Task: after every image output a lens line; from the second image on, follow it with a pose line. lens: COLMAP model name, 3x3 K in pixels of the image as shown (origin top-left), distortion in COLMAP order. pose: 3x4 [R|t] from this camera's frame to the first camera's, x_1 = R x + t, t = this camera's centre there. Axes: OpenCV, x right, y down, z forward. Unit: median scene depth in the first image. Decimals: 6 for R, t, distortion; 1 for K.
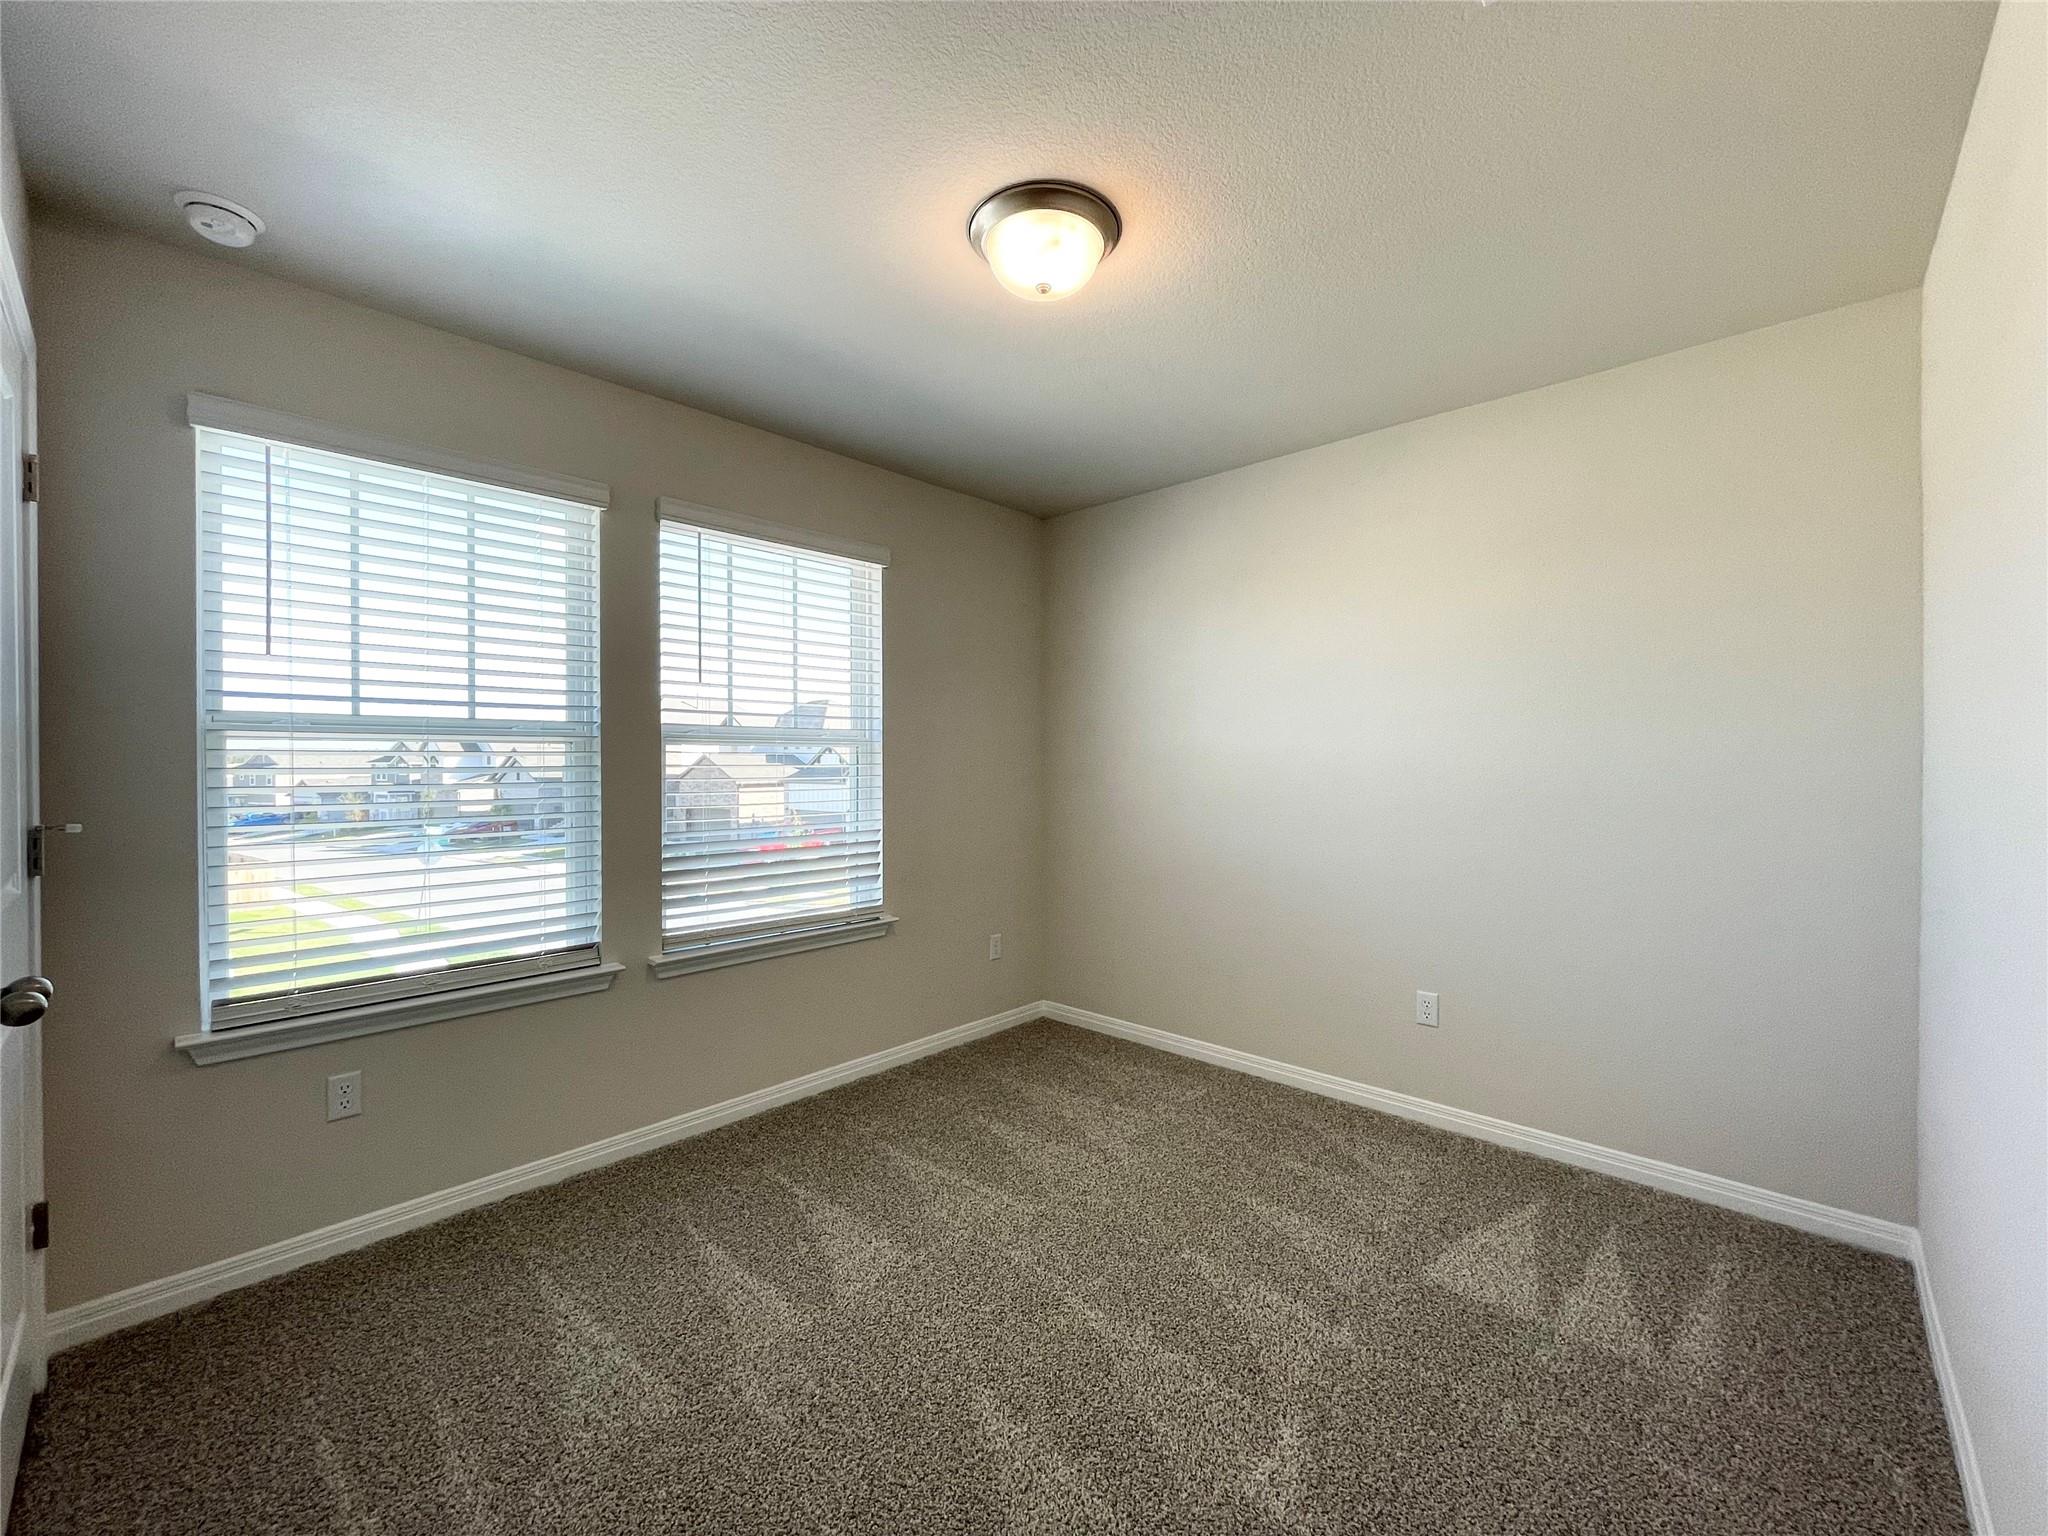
lens RADIAL K [[826.6, 0, 1024.0], [0, 826.6, 768.0], [0, 0, 1]] dist [-0.000730, -0.000858]
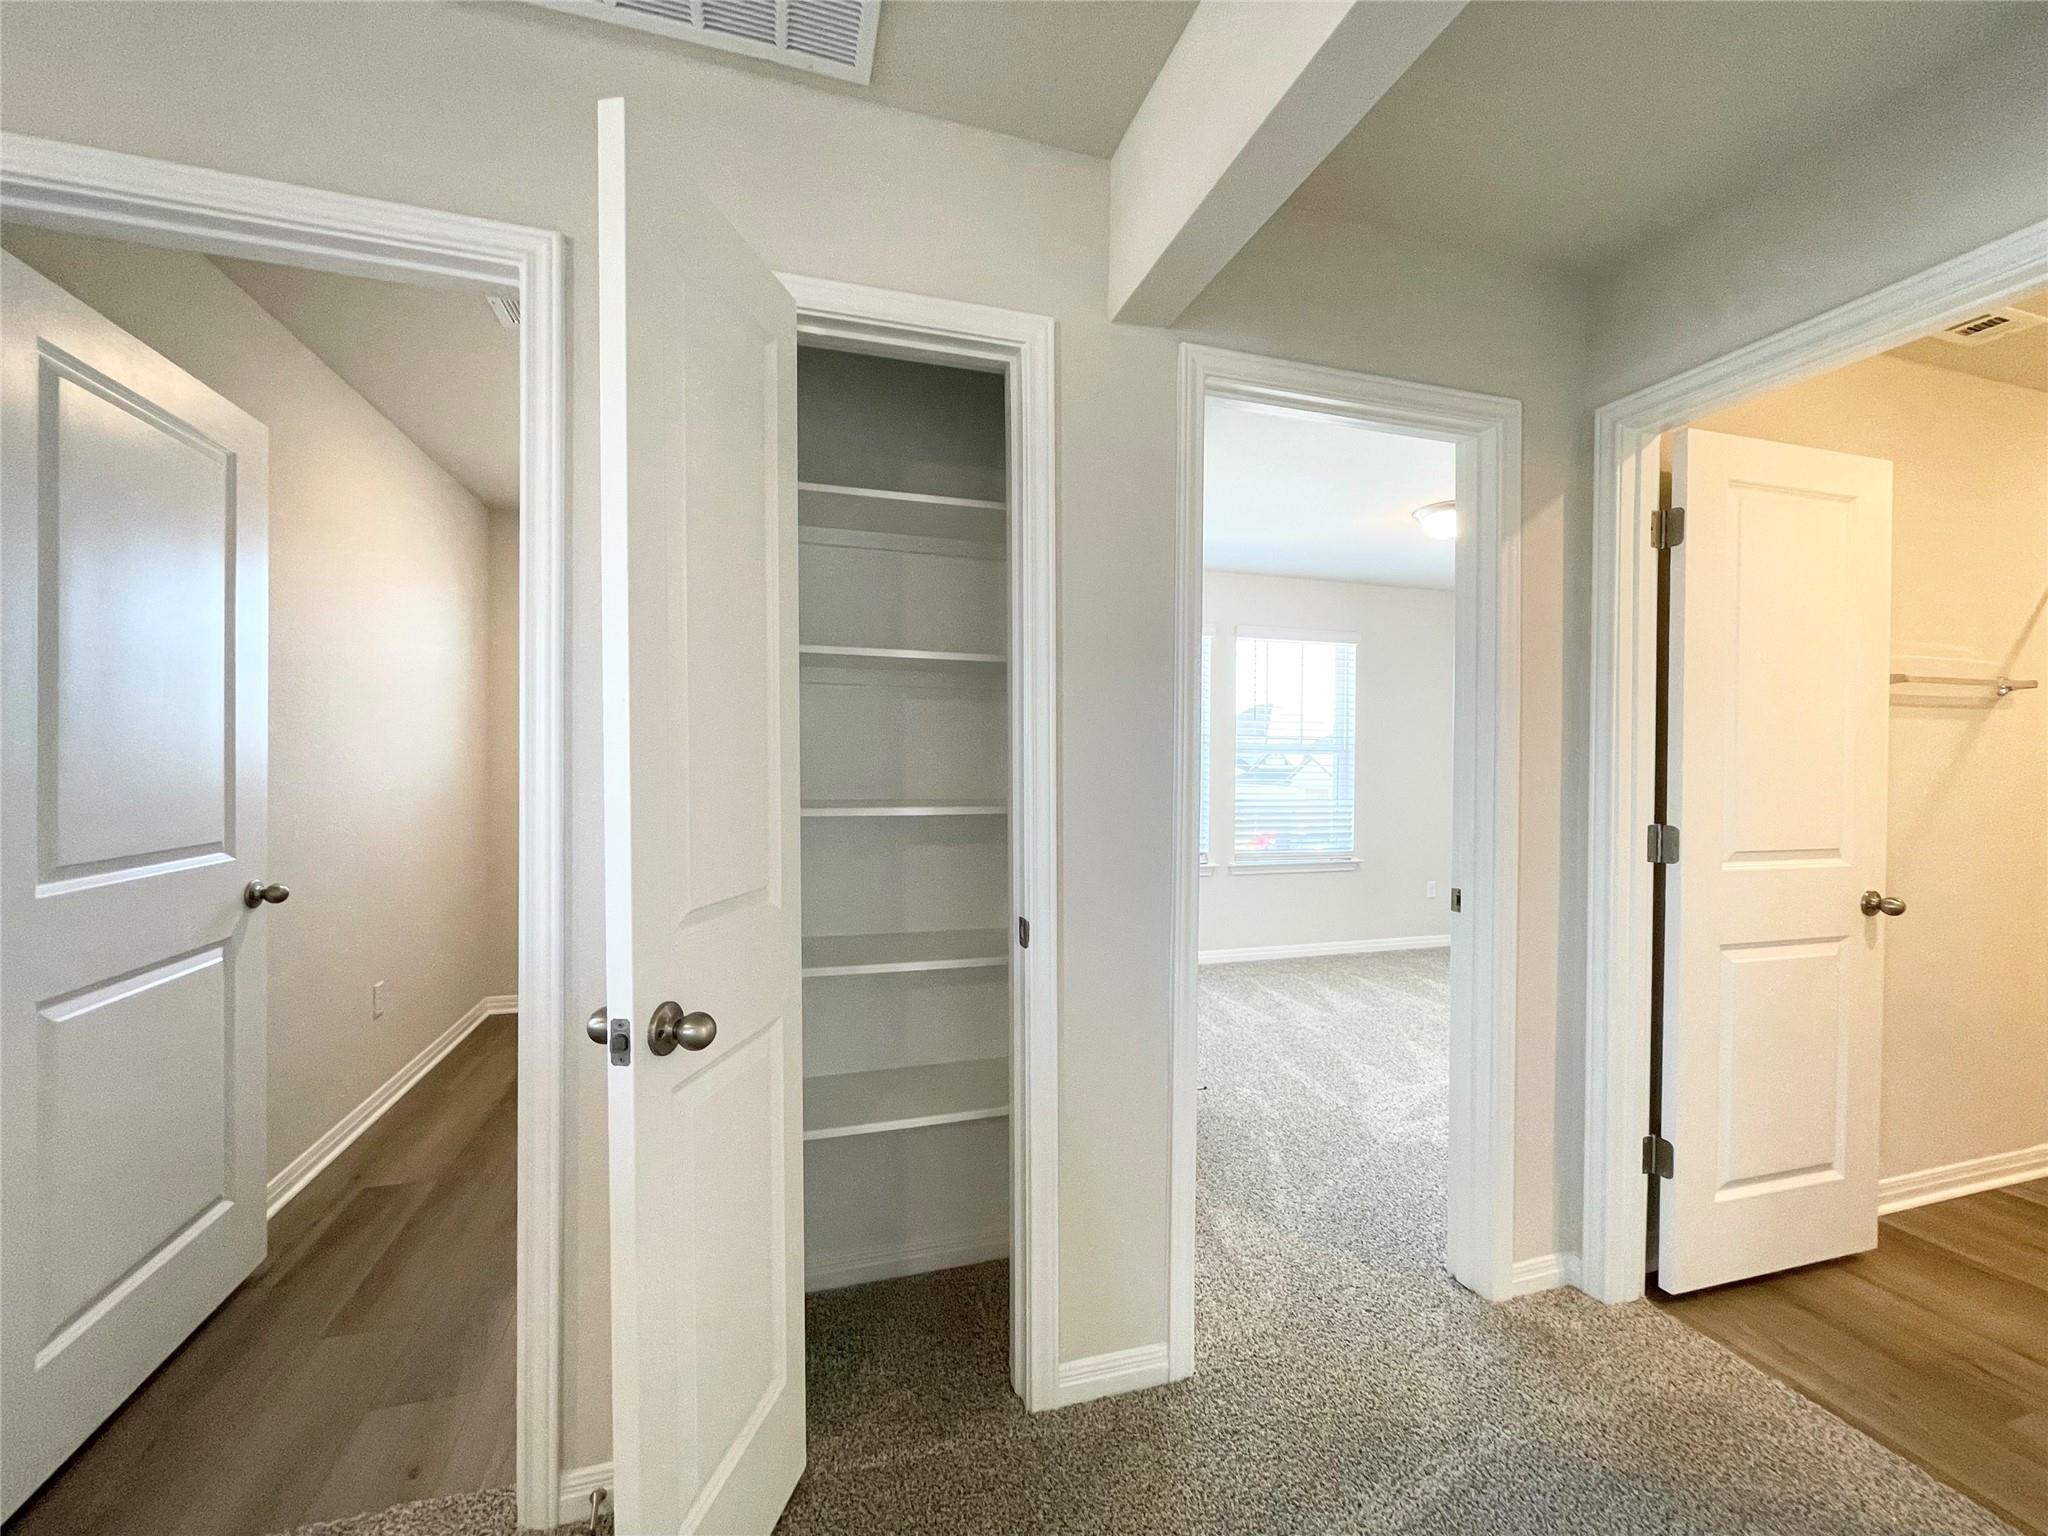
lens RADIAL K [[826.6, 0, 1024.0], [0, 826.6, 768.0], [0, 0, 1]] dist [-0.000730, -0.000858]
pose [[0.871118, 0.019188, -0.490699, 0.063734], [-0.020313, 0.999789, 0.003034, 0.008481], [0.490653, 0.007325, 0.871324, -0.774591]]
